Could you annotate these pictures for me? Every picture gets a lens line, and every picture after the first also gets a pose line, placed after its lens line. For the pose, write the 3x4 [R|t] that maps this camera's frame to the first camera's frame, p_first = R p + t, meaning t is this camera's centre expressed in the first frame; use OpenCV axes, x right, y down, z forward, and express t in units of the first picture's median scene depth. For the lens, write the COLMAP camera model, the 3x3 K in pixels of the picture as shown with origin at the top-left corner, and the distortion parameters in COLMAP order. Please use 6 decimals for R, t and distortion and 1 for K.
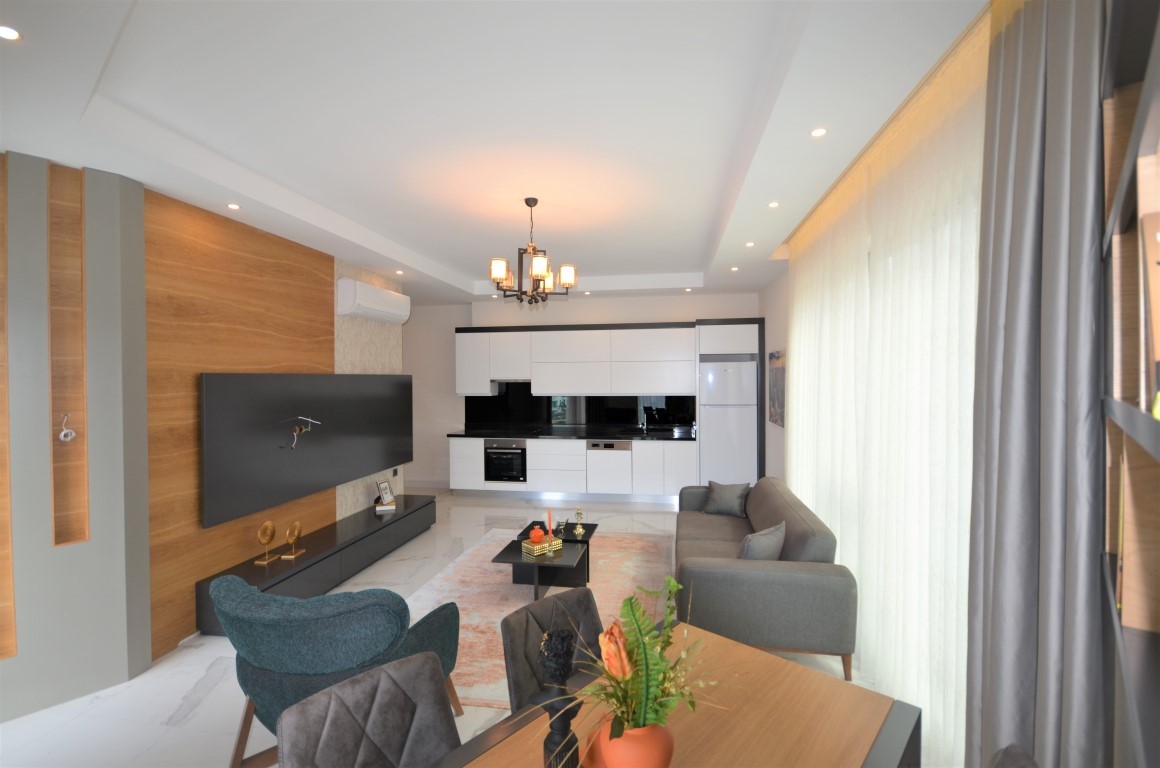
lens RADIAL K [[541.1, 0, 584.1], [0, 541.1, 387.0], [0, 0, 1]] dist [0.002105, 0.000470]
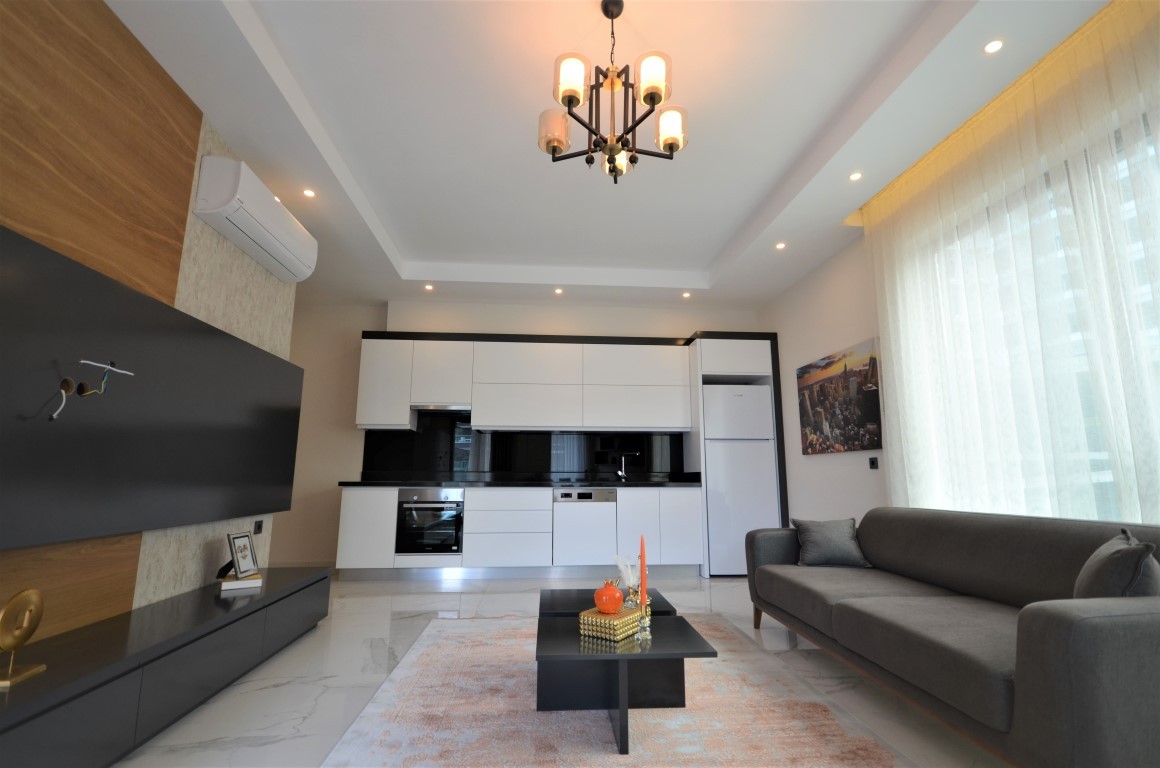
lens RADIAL K [[541.1, 0, 584.1], [0, 541.1, 387.0], [0, 0, 1]] dist [0.002105, 0.000470]
pose [[0.964696, 0.053154, 0.257947, -0.187777], [-0.002614, 0.981306, -0.192437, 0.132817], [-0.263354, 0.184969, 0.946801, 0.369877]]
